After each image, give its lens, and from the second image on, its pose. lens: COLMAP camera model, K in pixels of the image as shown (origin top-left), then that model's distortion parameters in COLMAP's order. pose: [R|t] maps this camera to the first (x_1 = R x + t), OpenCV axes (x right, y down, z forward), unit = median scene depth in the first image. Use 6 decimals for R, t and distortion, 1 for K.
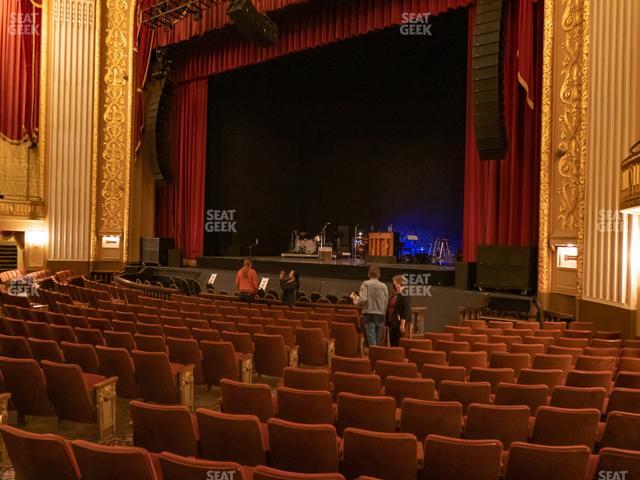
lens RADIAL K [[496.8, 0, 322.7], [0, 496.8, 241.4], [0, 0, 1]] dist [-0.012837, 0.011121]
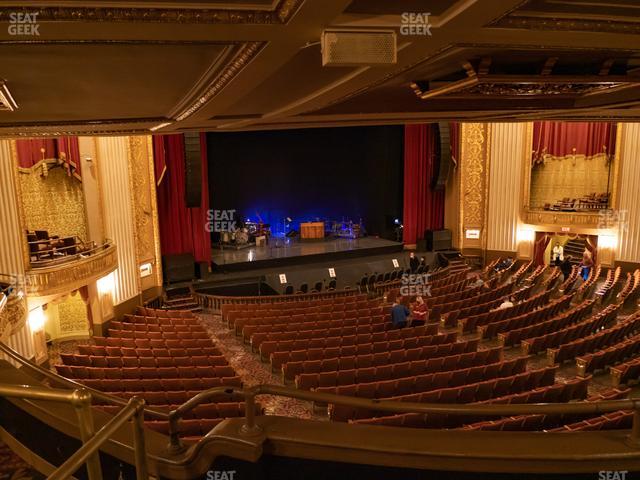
lens RADIAL K [[497.0, 0, 321.5], [0, 497.0, 240.4], [0, 0, 1]] dist [-0.022731, 0.020009]
pose [[0.464137, -0.179294, 0.867428, -1.111015], [0.025973, 0.981633, 0.189002, -0.232412], [-0.885383, -0.065193, 0.460269, 0.253114]]
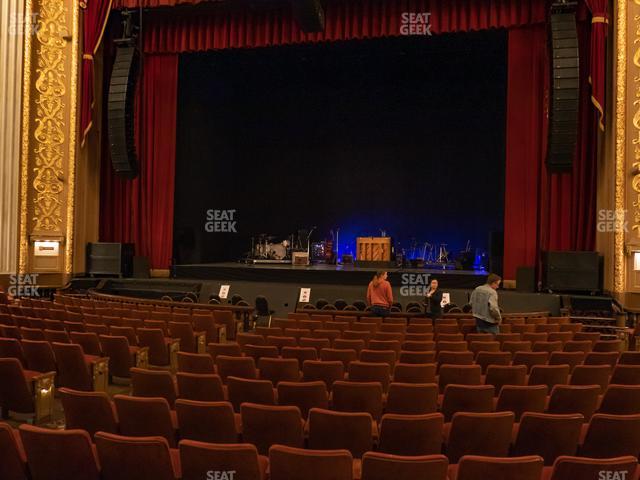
lens RADIAL K [[498.0, 0, 322.1], [0, 498.0, 243.2], [0, 0, 1]] dist [-0.016376, 0.013707]
pose [[0.915857, -0.002259, 0.401499, -0.347967], [0.001459, 0.999996, 0.002299, -0.007929], [-0.401503, -0.001520, 0.915857, 0.122366]]
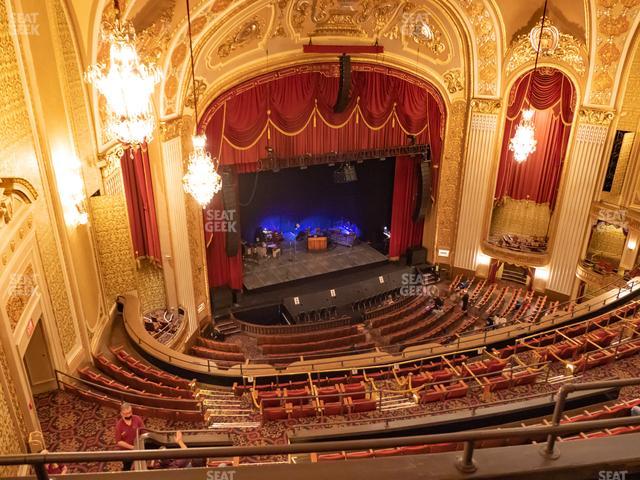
lens RADIAL K [[505.9, 0, 319.5], [0, 505.9, 241.7], [0, 0, 1]] dist [-0.034219, 0.041455]
pose [[0.462427, -0.363404, 0.808764, -1.343550], [0.002462, 0.912672, 0.408686, -0.734992], [-0.886654, -0.186996, 0.422938, 0.160569]]
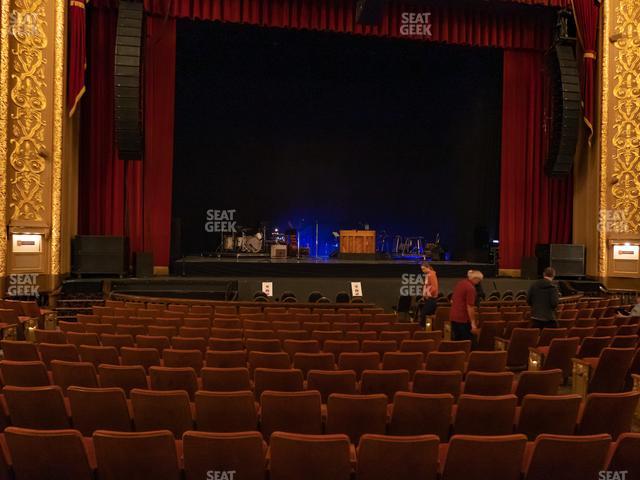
lens RADIAL K [[498.0, 0, 322.1], [0, 498.0, 243.2], [0, 0, 1]] dist [-0.016376, 0.013707]
pose [[0.682200, -0.014399, 0.731024, -0.629136], [-0.003118, 0.999740, 0.022602, -0.013365], [-0.731159, -0.017698, 0.681977, 0.331766]]
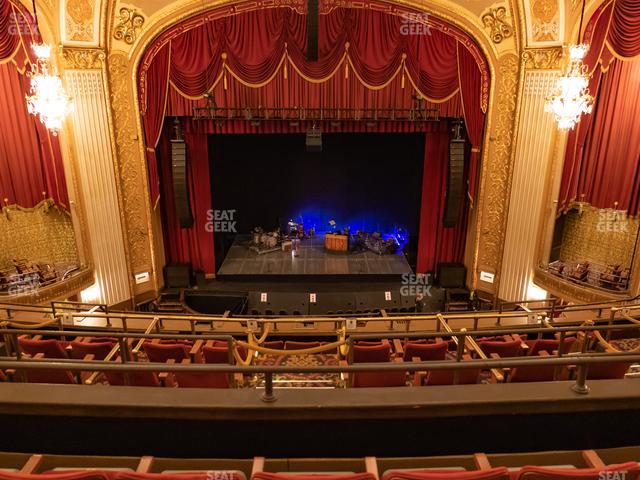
lens RADIAL K [[497.0, 0, 321.5], [0, 497.0, 240.4], [0, 0, 1]] dist [-0.022731, 0.020009]
pose [[0.805713, -0.207014, 0.554952, -0.732596], [0.018603, 0.945317, 0.325623, -0.473311], [-0.592014, -0.252035, 0.765505, -0.158103]]
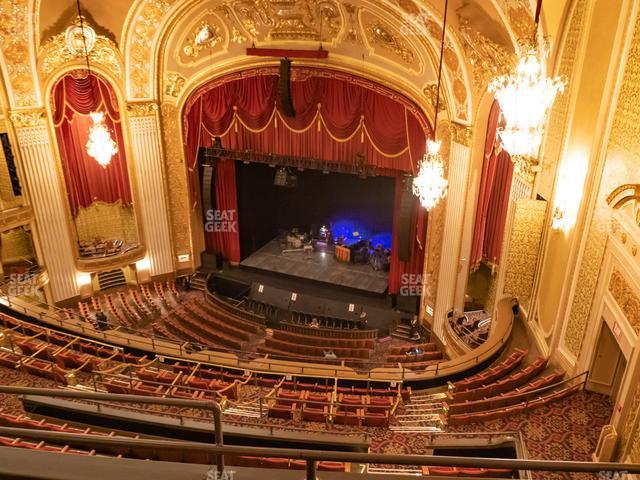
lens RADIAL K [[505.9, 0, 319.5], [0, 505.9, 241.7], [0, 0, 1]] dist [-0.034219, 0.041455]
pose [[0.978143, -0.097450, 0.183685, -0.288449], [0.019145, 0.921834, 0.387111, -0.710243], [-0.207051, -0.375133, 0.903551, -0.623973]]
